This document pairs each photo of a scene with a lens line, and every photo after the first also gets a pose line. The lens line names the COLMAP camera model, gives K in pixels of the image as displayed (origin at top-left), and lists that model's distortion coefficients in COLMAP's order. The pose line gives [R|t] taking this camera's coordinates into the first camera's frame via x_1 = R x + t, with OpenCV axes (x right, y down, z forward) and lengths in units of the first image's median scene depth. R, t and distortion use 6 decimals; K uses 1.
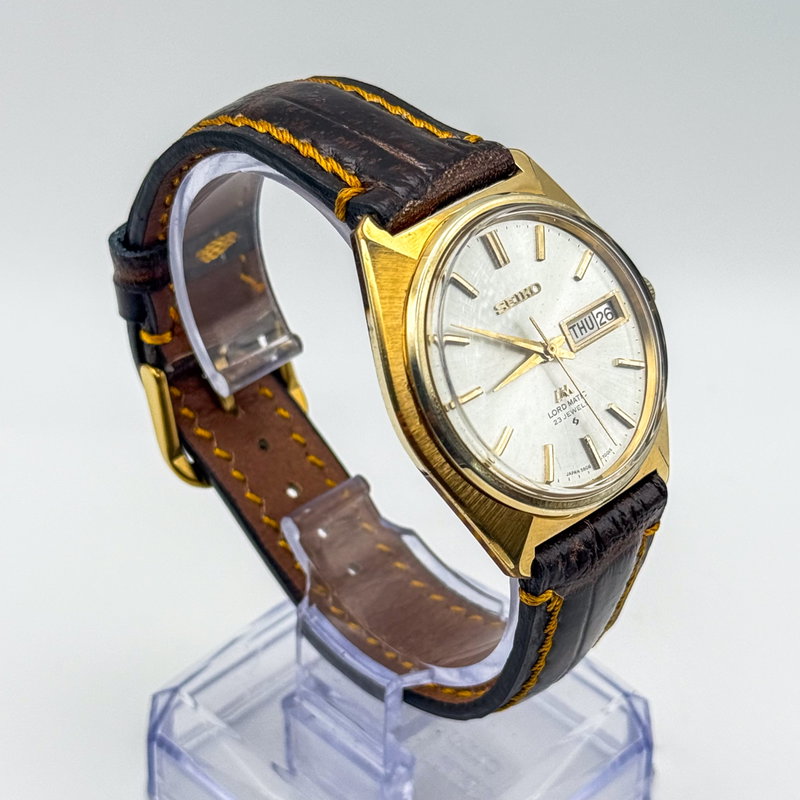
lens RADIAL K [[2309.0, 0, 399.9], [0, 2309.0, 387.1], [0, 0, 1]] dist [-0.031099, -0.590690]
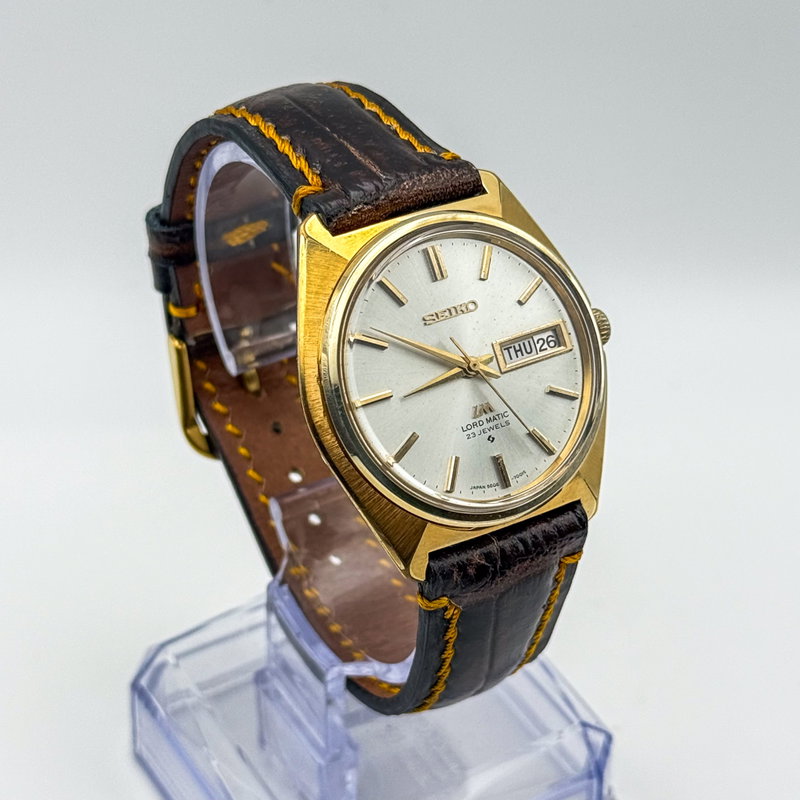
lens RADIAL K [[2309.0, 0, 399.9], [0, 2309.0, 387.1], [0, 0, 1]] dist [-0.031099, -0.590690]
pose [[0.969723, 0.143115, -0.197877, 0.230762], [-0.145692, 0.989329, 0.001549, -0.003543], [0.195987, 0.027327, 0.980226, -0.016262]]
